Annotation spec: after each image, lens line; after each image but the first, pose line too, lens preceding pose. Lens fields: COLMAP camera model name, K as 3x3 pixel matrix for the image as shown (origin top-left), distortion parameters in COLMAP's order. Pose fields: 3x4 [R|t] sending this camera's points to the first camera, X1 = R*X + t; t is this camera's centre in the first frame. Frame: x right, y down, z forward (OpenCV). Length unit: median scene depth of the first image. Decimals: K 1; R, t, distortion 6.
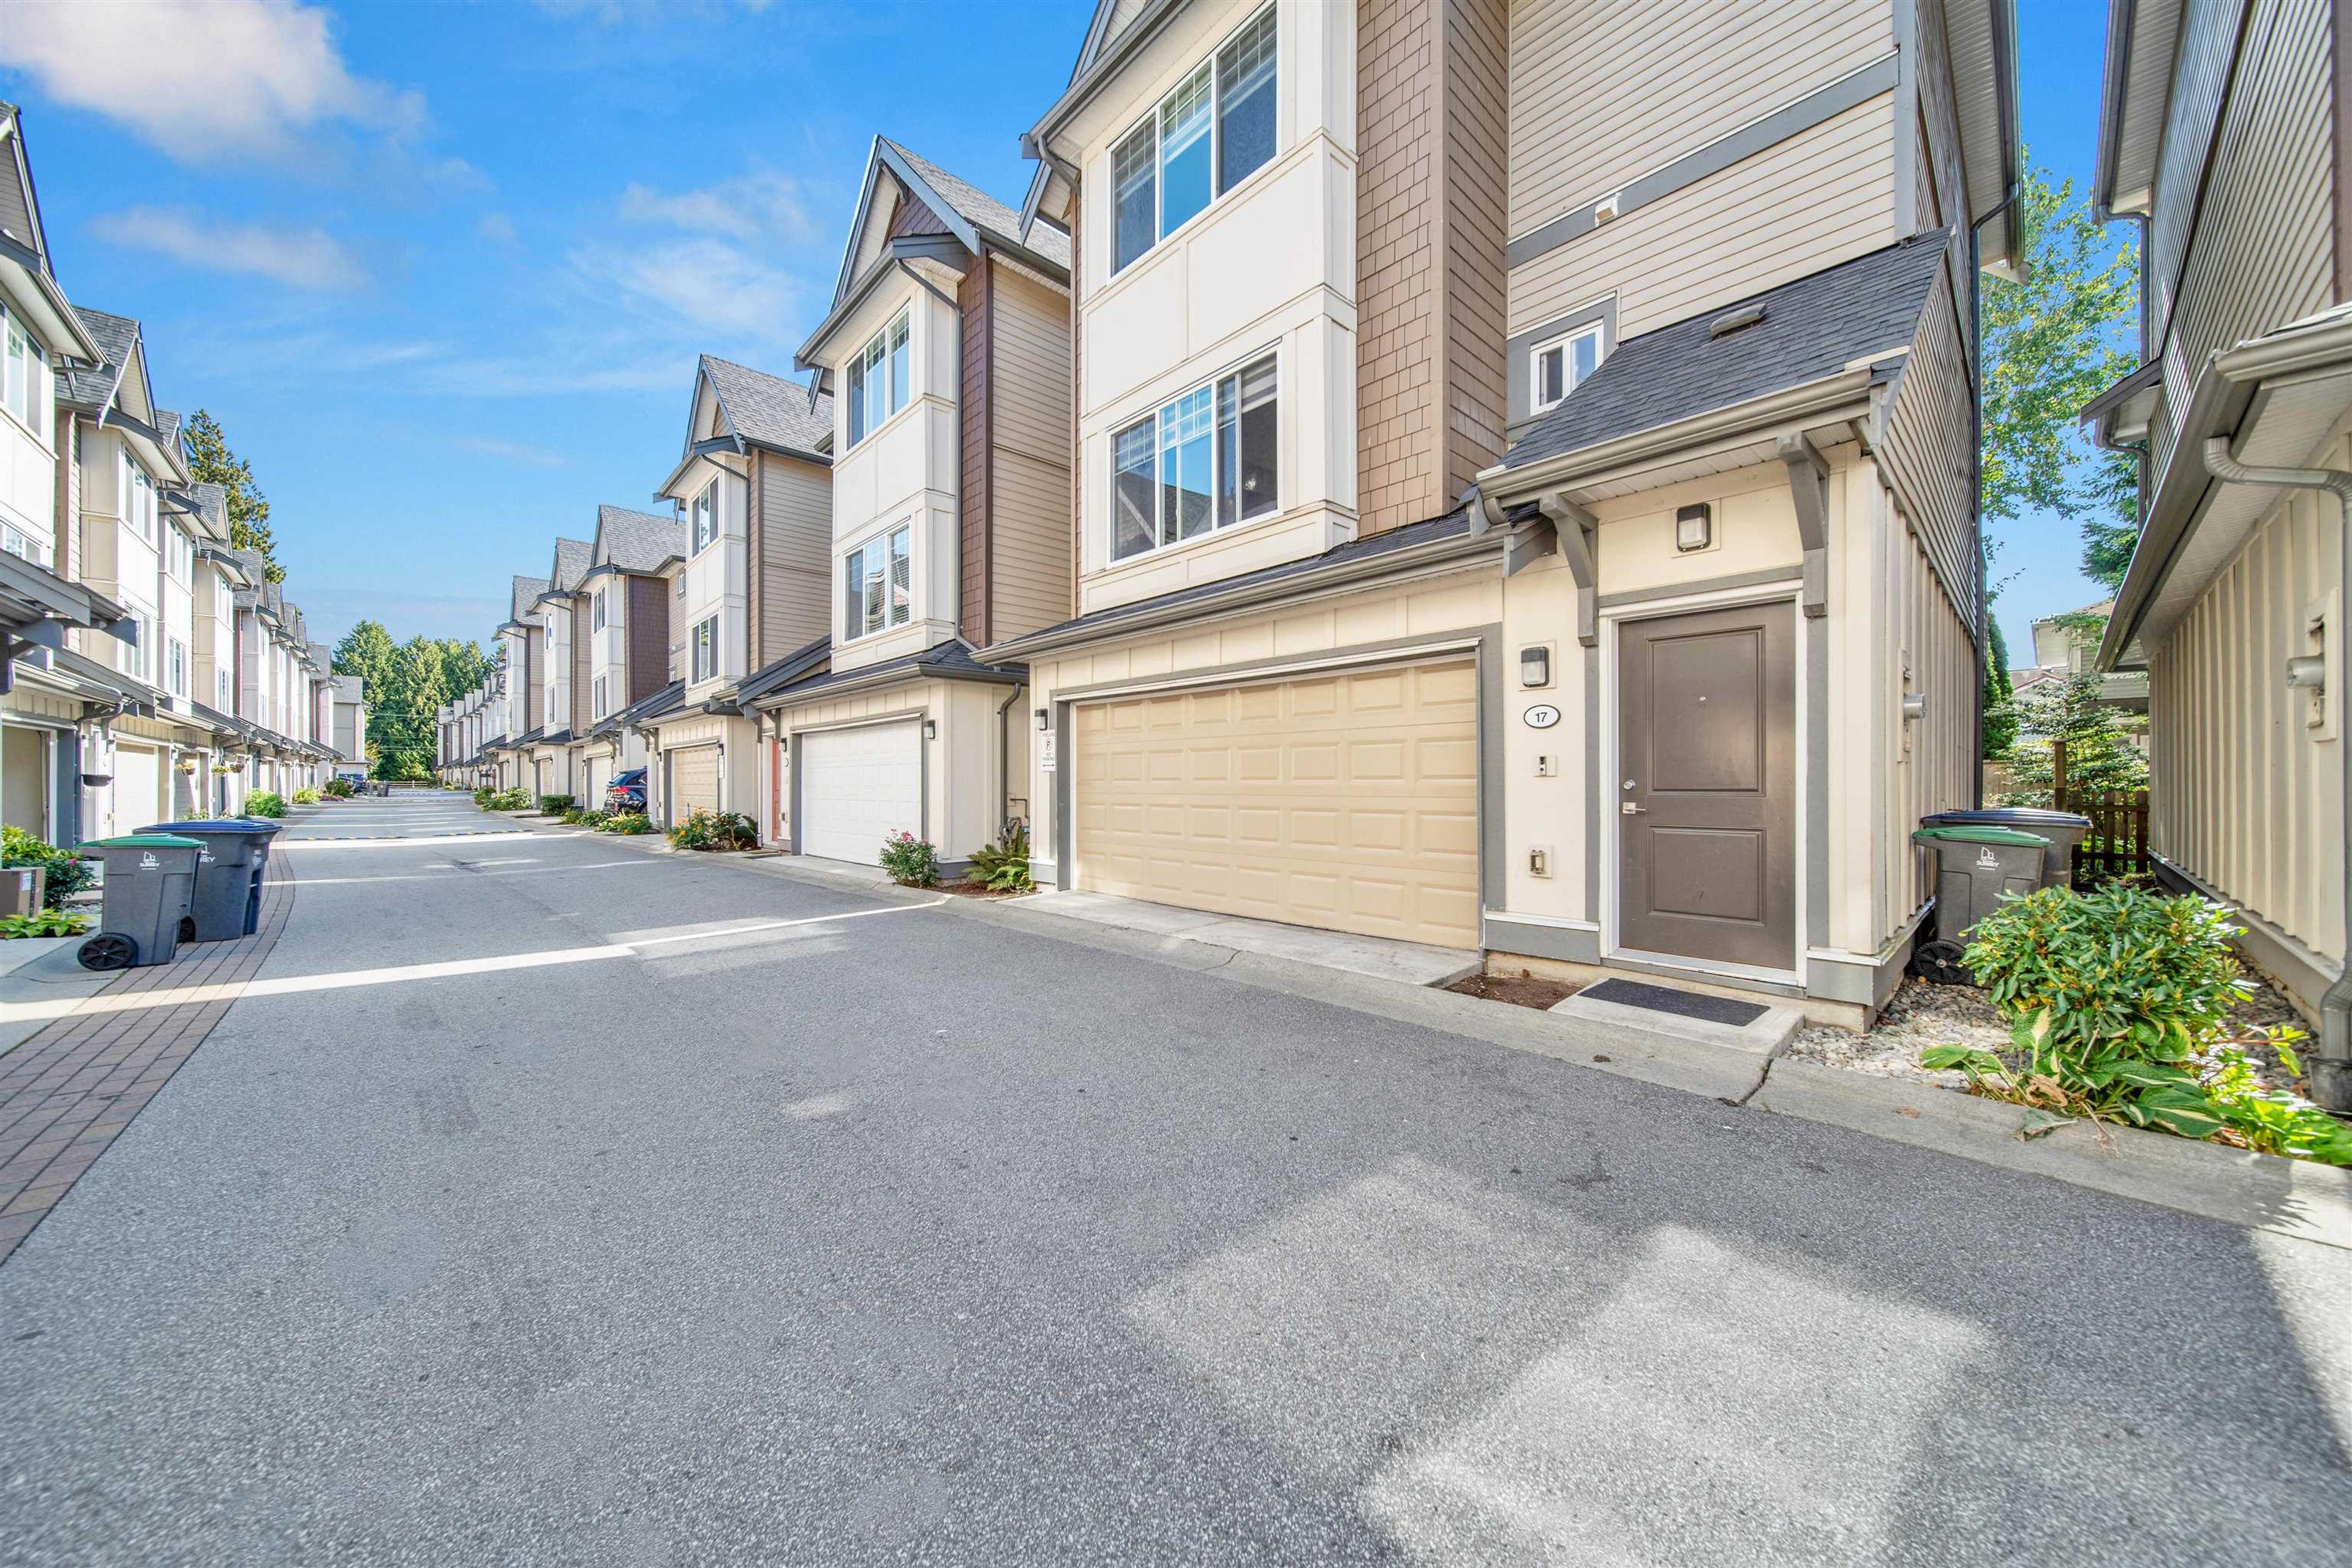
lens RADIAL K [[821.5, 0, 1176.0], [0, 821.5, 784.0], [0, 0, 1]] dist [-0.001355, -0.000164]
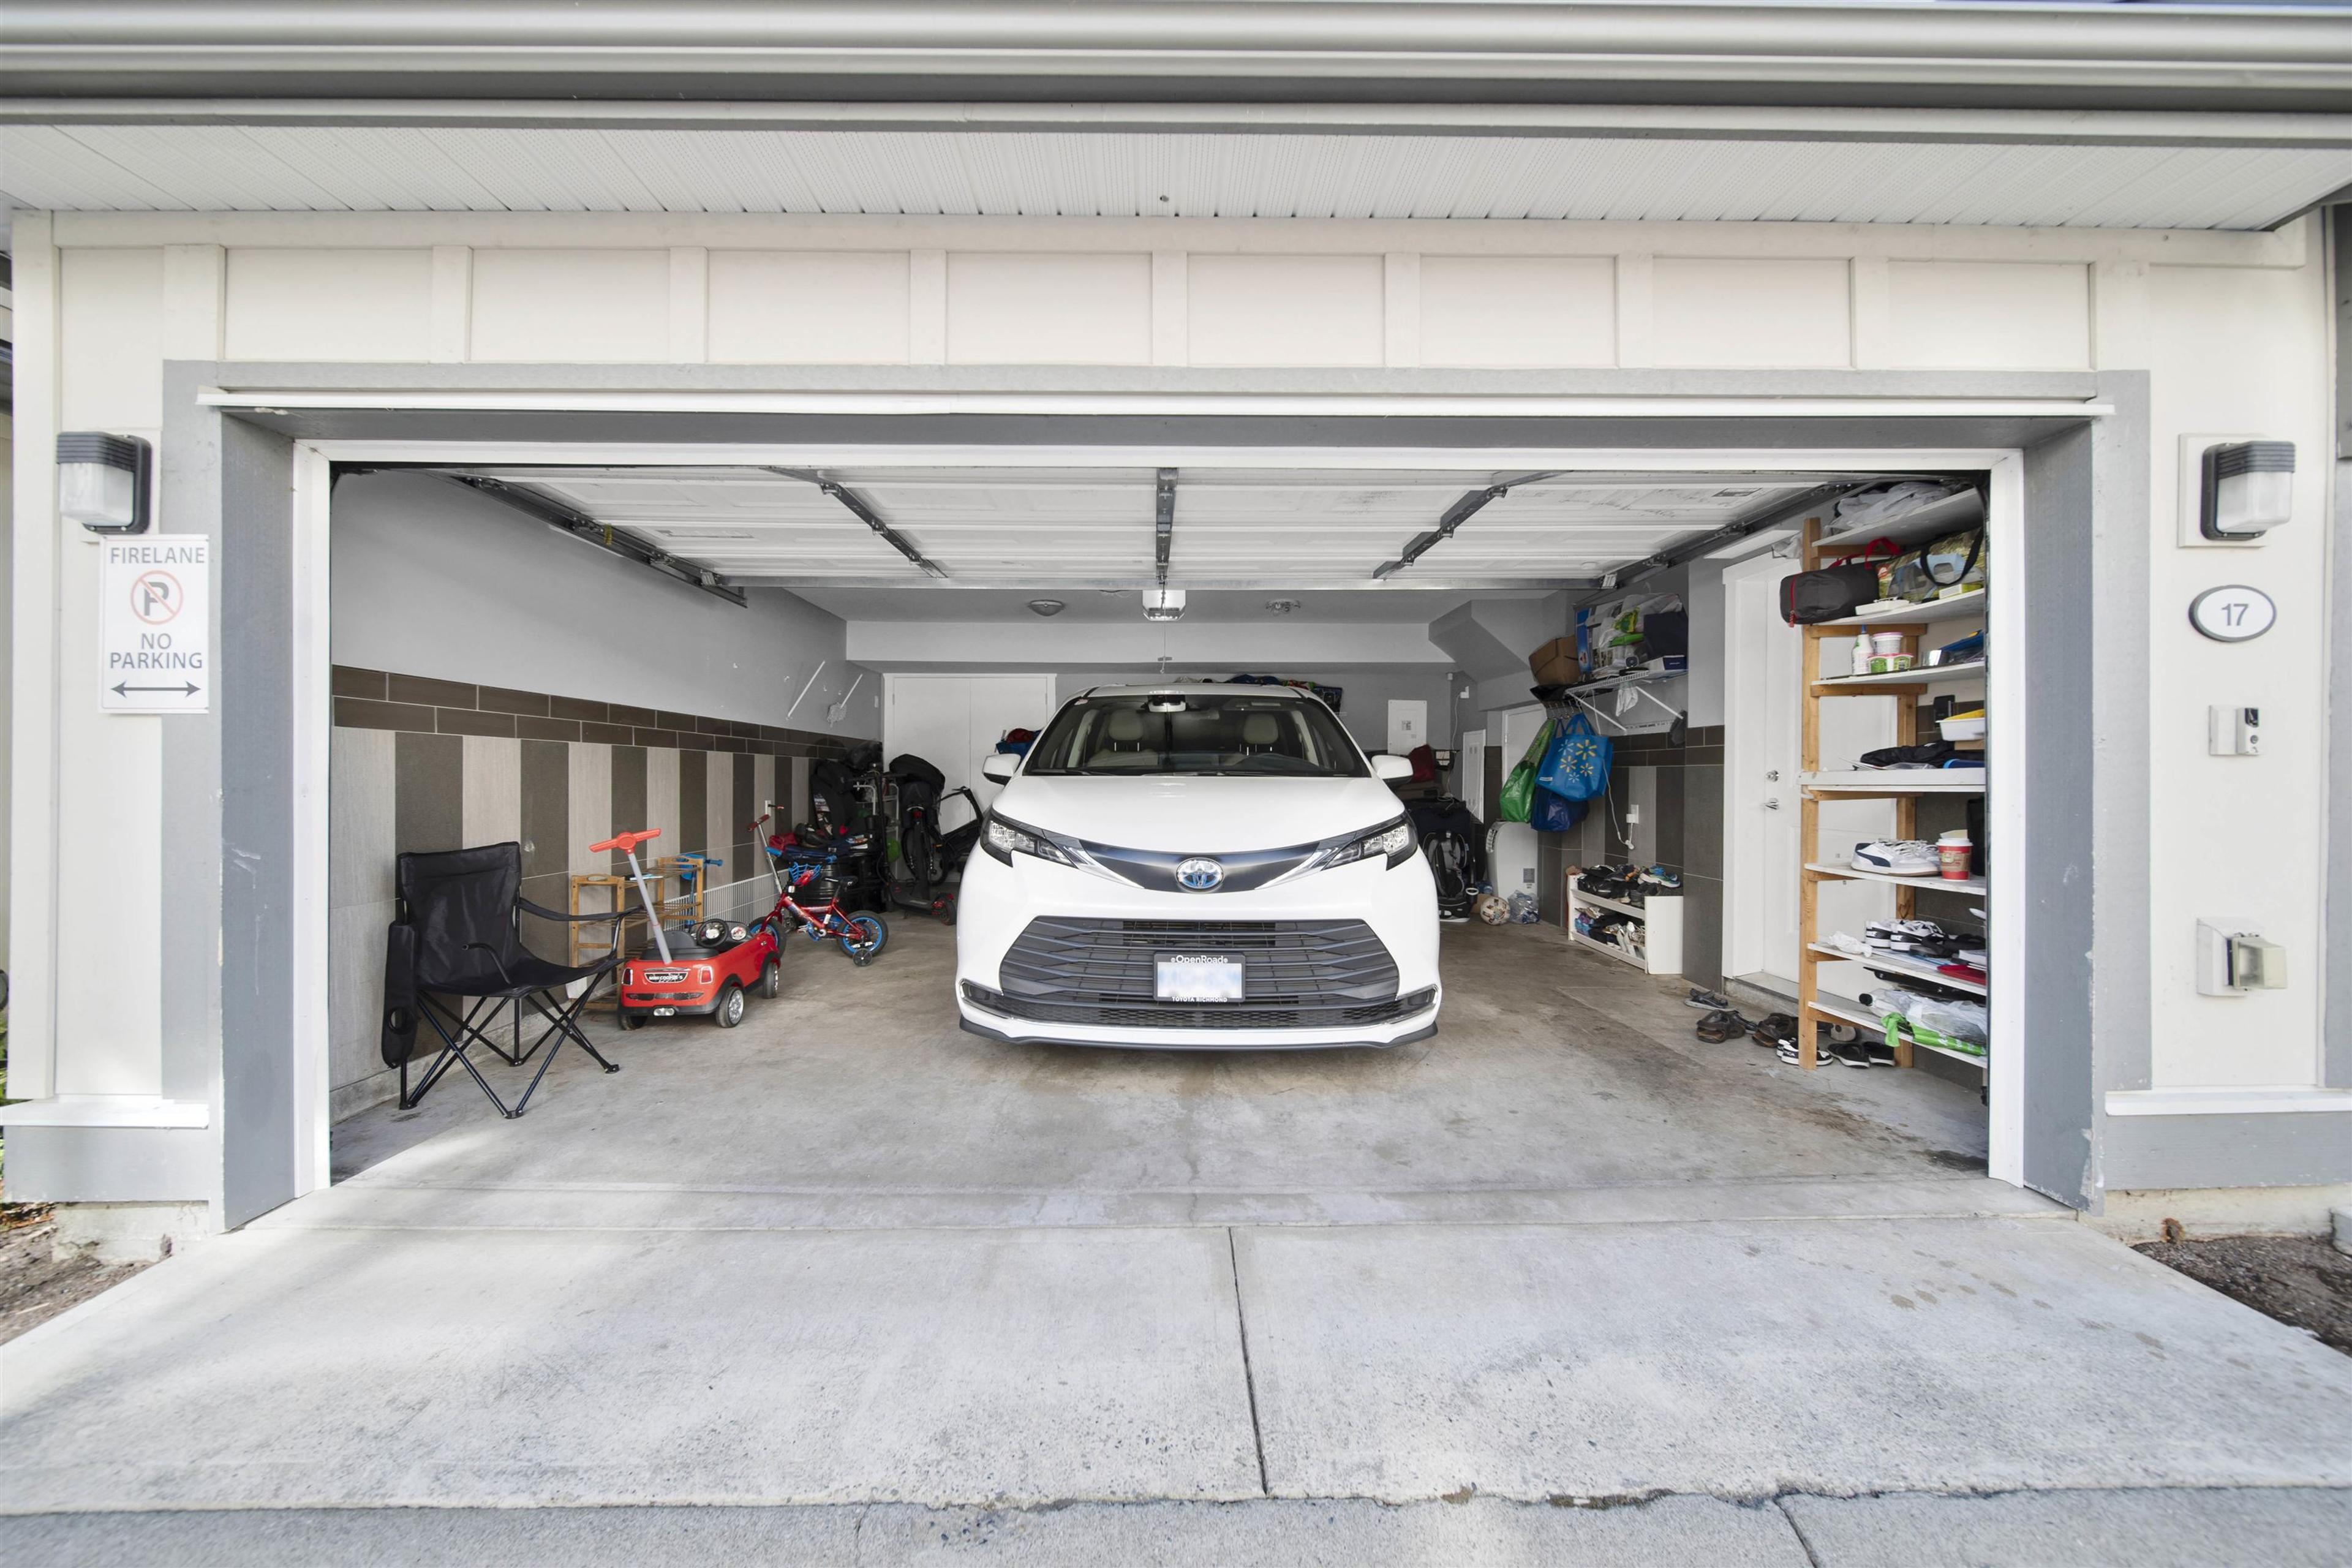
lens RADIAL K [[821.5, 0, 1176.0], [0, 821.5, 784.0], [0, 0, 1]] dist [-0.001355, -0.000164]
pose [[0.678272, -0.000093, 0.734811, -0.174806], [-0.000648, 1.000000, 0.000724, 0.004189], [-0.734811, -0.000968, 0.678271, 0.854040]]
